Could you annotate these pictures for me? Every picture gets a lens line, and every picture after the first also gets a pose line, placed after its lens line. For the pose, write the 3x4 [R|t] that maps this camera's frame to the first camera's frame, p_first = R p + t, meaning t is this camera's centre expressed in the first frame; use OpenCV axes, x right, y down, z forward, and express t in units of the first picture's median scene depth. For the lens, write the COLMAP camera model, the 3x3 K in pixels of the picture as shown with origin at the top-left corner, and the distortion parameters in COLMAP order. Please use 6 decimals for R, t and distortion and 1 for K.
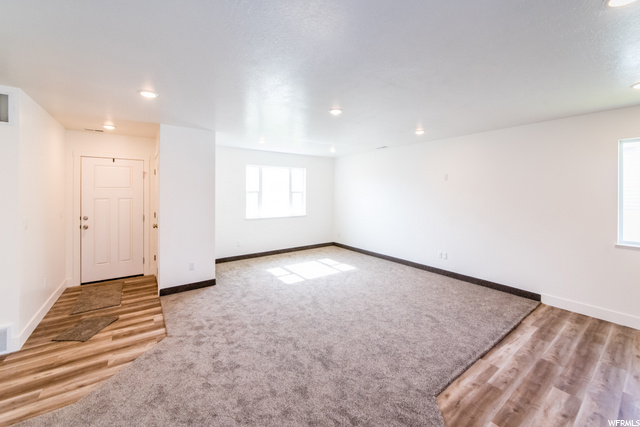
lens RADIAL K [[258.8, 0, 316.5], [0, 258.8, 197.8], [0, 0, 1]] dist [0.002339, 0.000295]
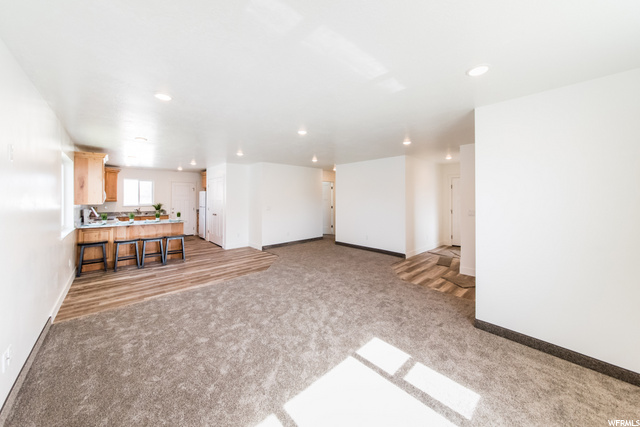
lens RADIAL K [[225.6, 0, 297.6], [0, 225.6, 196.4], [0, 0, 1]] dist [-0.000532, -0.000010]
pose [[-0.999394, -0.005121, -0.034416, 0.087915], [-0.005561, 0.999904, 0.012706, -0.012665], [0.034348, 0.012890, -0.999327, 1.354588]]
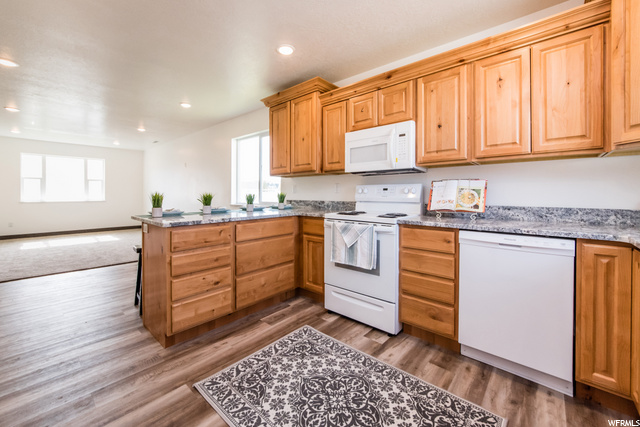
lens RADIAL K [[258.8, 0, 316.5], [0, 258.8, 197.8], [0, 0, 1]] dist [0.002339, 0.000295]
pose [[0.979143, -0.006623, 0.203067, 0.884833], [0.009317, 0.999881, -0.012312, 0.107460], [-0.202961, 0.013947, 0.979088, -0.417365]]
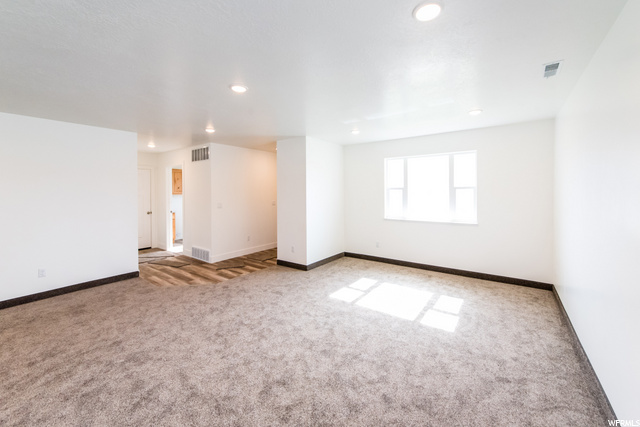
lens RADIAL K [[255.1, 0, 339.6], [0, 255.1, 191.1], [0, 0, 1]] dist [0.001119, 0.000102]
pose [[0.328376, -0.006771, -0.944523, 0.610041], [-0.014925, 0.999812, -0.012357, -0.000744], [0.944429, 0.018155, 0.328213, 0.662862]]
